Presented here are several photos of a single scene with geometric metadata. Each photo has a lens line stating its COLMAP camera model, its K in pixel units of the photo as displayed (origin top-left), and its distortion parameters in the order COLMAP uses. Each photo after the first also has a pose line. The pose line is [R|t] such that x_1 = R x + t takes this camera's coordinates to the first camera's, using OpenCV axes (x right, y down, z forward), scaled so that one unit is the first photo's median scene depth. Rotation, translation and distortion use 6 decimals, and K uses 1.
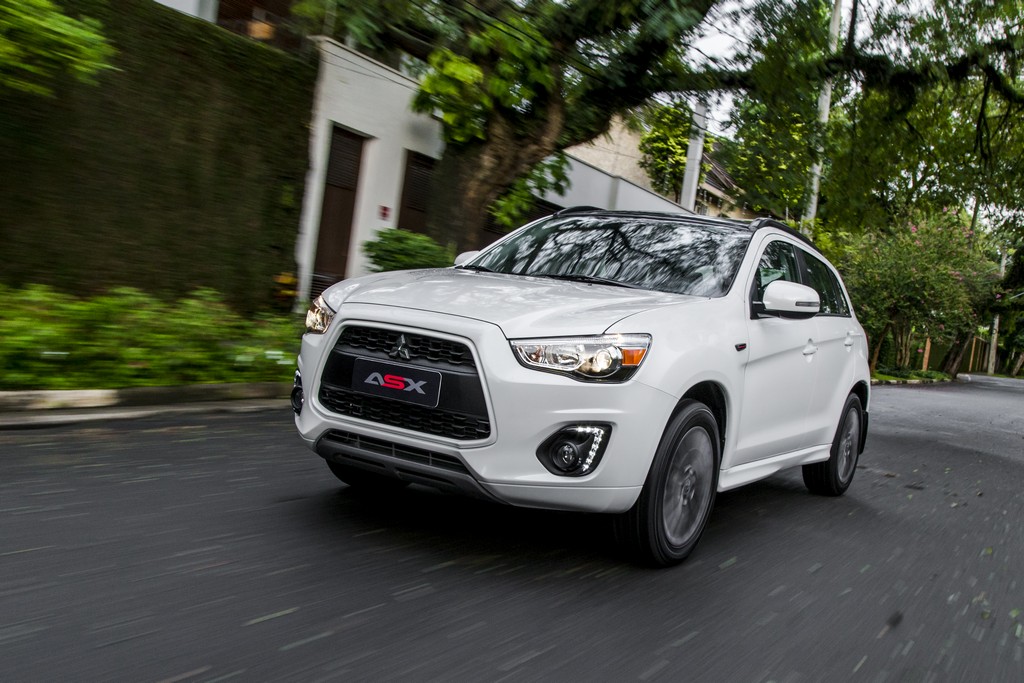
lens RADIAL K [[925.0, 0, 573.1], [0, 925.0, 344.1], [0, 0, 1]] dist [0.001684, -0.336711]
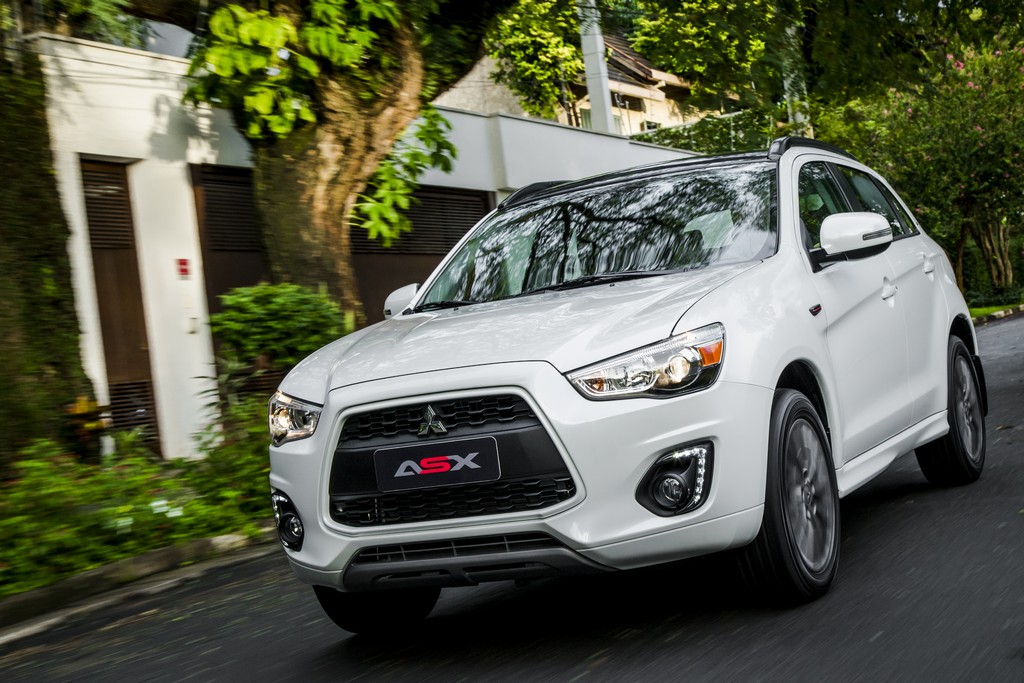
lens RADIAL K [[1667.8, 0, 572.9], [0, 1667.8, 340.6], [0, 0, 1]] dist [-0.061862, -0.097643]
pose [[0.957670, -0.270157, 0.099411, -0.188036], [0.272754, 0.961992, -0.013273, -0.010897], [-0.092047, 0.039826, 0.994958, -0.441456]]
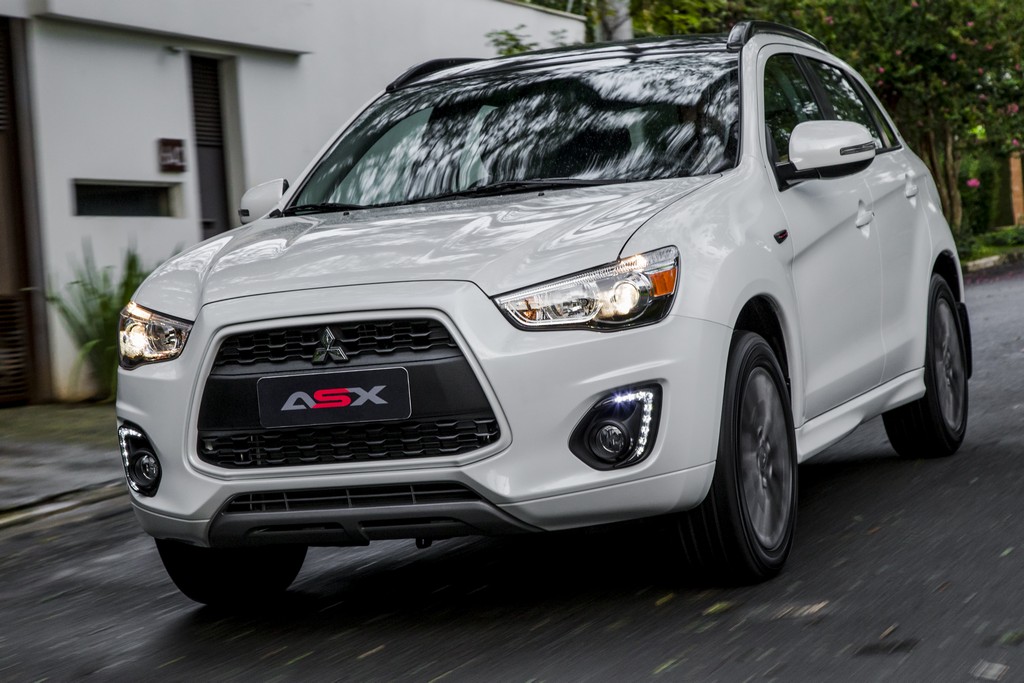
lens RADIAL K [[2289.8, 0, 512.0], [0, 2289.8, 341.5], [0, 0, 1]] dist [0.076684, -0.050110]
pose [[0.963067, -0.227745, 0.143649, -0.289297], [0.225386, 0.973720, 0.032704, -0.023939], [-0.147322, 0.000881, 0.989088, -0.657035]]
